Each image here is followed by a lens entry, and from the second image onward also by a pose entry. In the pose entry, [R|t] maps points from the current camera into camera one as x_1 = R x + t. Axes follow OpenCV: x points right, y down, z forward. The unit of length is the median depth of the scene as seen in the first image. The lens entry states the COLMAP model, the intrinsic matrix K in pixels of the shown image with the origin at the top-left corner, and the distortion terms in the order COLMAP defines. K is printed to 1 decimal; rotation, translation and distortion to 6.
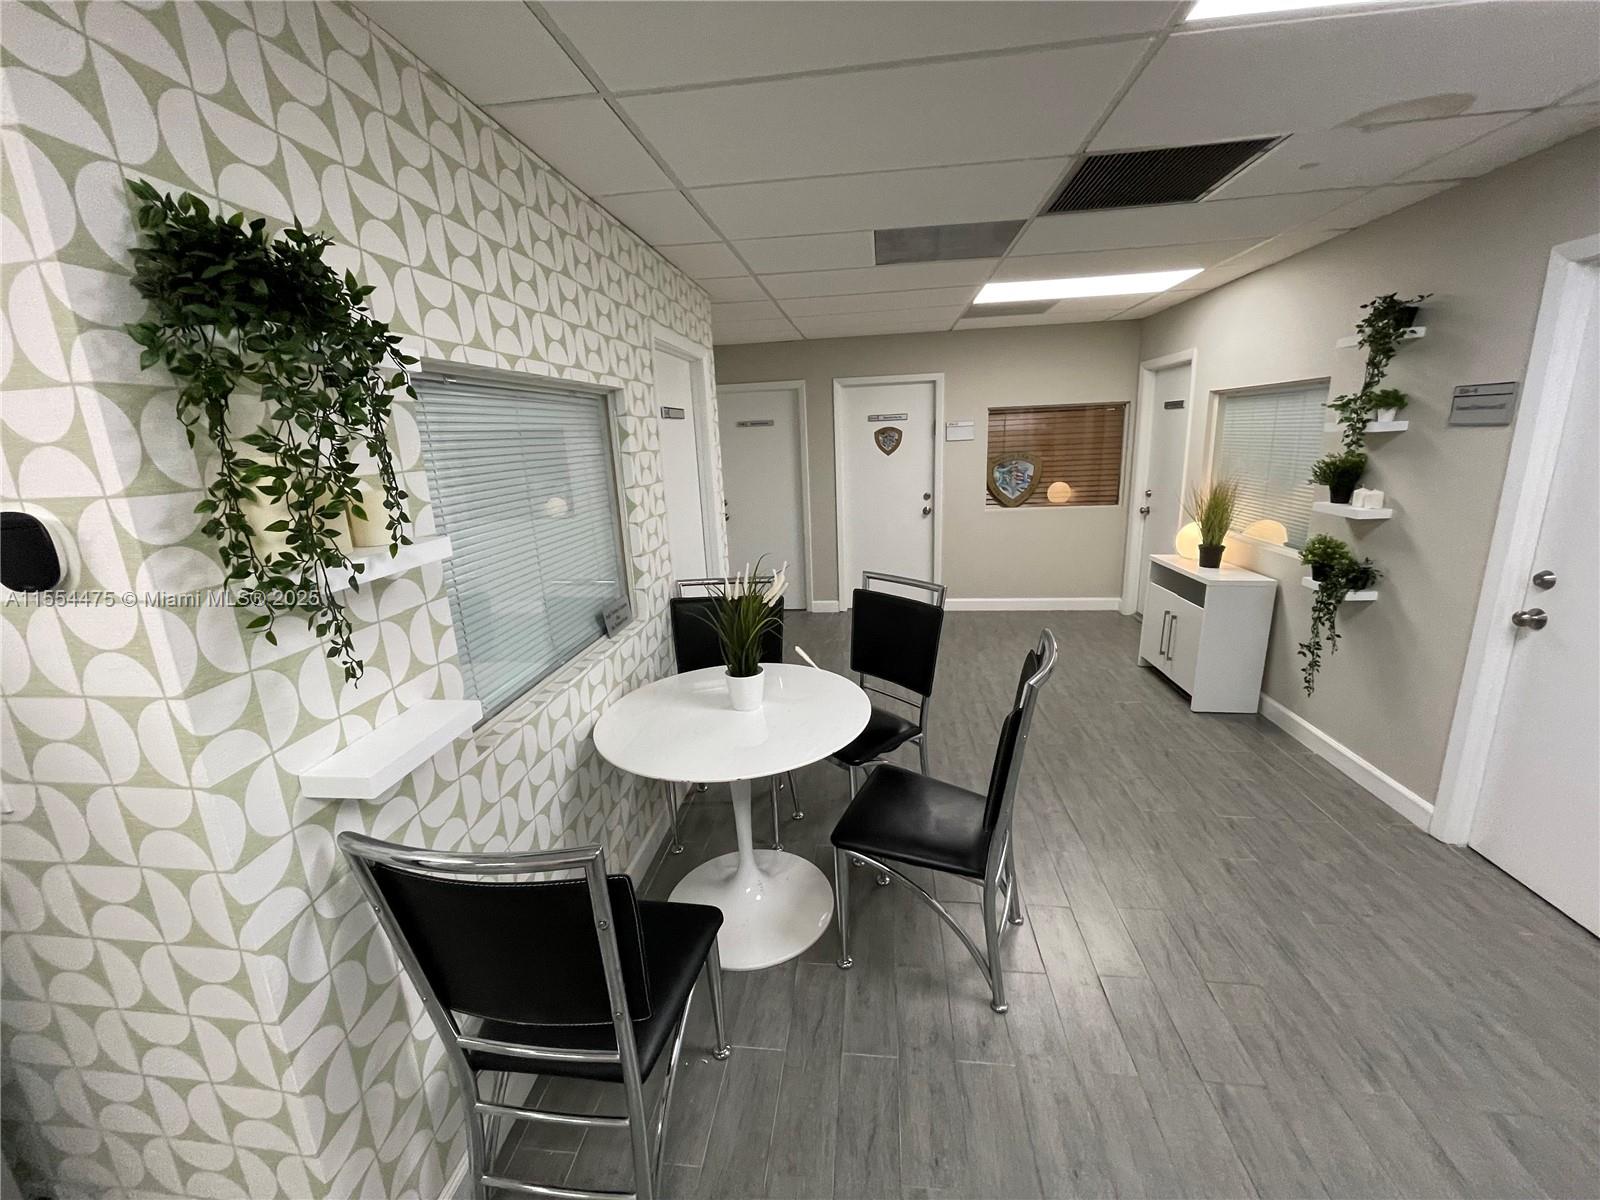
lens RADIAL K [[644.4, 0, 794.8], [0, 644.4, 593.3], [0, 0, 1]] dist [-0.005619, 0.001006]
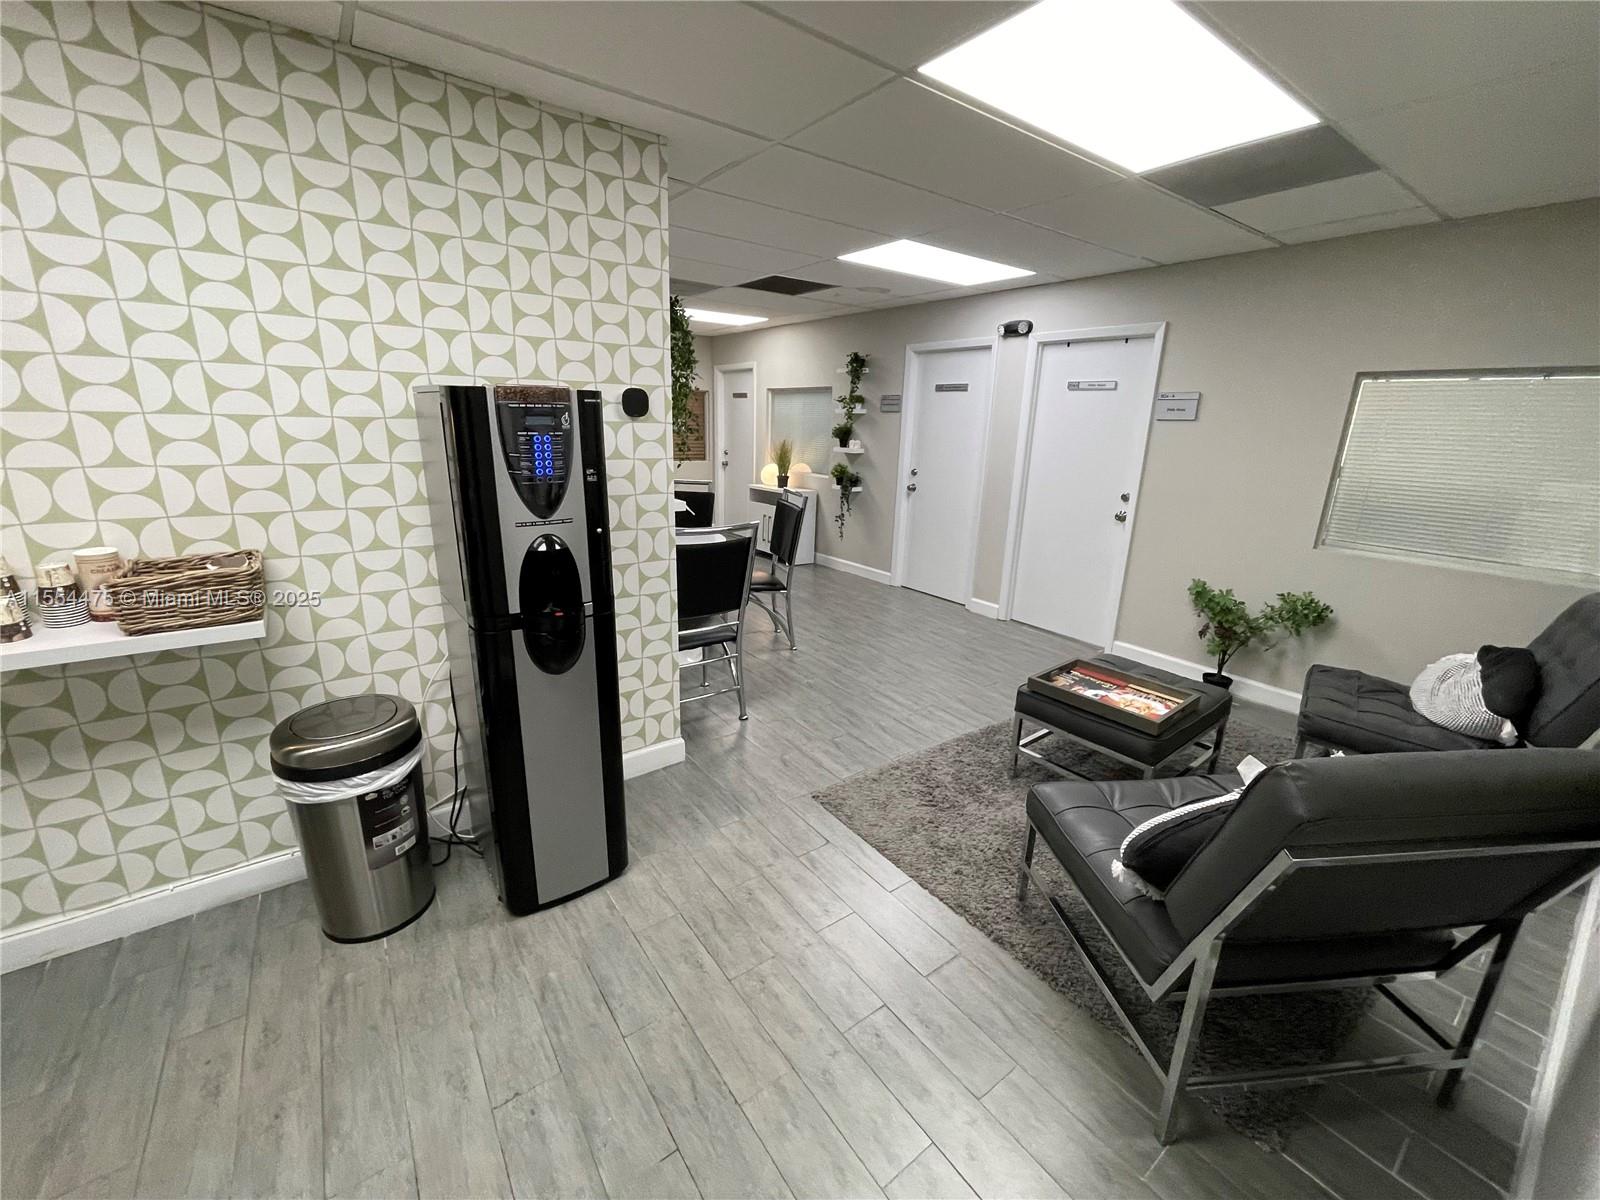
lens RADIAL K [[644.4, 0, 800.7], [0, 644.4, 600.8], [0, 0, 1]] dist [-0.005619, 0.001006]
pose [[0.722923, -0.127127, 0.679133, -0.814494], [0.105382, 0.991715, 0.073462, 0.203735], [-0.682845, 0.018461, 0.730330, -0.478949]]
